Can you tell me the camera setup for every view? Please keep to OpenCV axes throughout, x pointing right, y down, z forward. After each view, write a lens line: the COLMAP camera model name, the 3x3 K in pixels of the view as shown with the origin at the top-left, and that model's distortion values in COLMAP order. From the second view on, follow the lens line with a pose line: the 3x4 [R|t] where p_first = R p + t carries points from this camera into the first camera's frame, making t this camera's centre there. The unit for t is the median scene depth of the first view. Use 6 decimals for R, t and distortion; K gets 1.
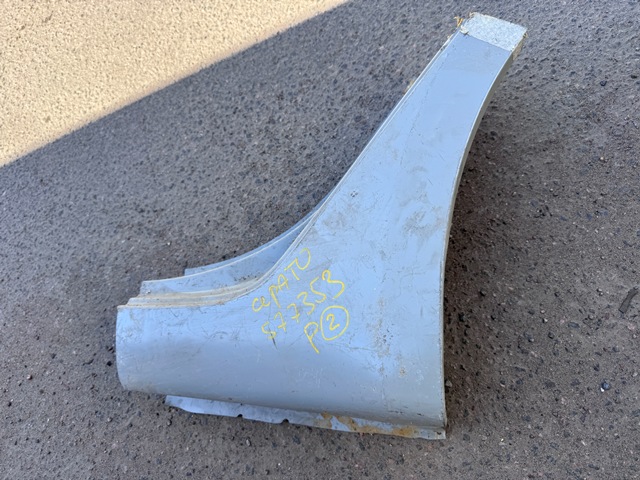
lens RADIAL K [[452.6, 0, 318.8], [0, 452.6, 236.1], [0, 0, 1]] dist [0.023534, -0.030853]
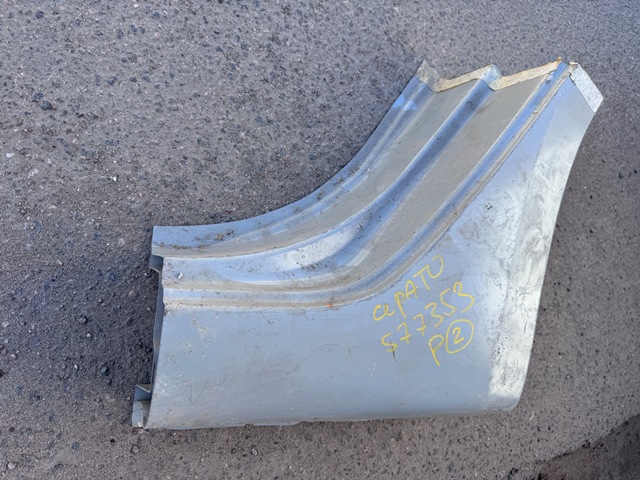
lens RADIAL K [[452.6, 0, 309.6], [0, 452.6, 232.1], [0, 0, 1]] dist [0.023534, -0.030853]
pose [[0.712375, 0.083787, 0.696780, -0.668041], [-0.221234, 0.969036, 0.109660, -0.047071], [-0.666017, -0.232271, 0.708853, 0.418788]]
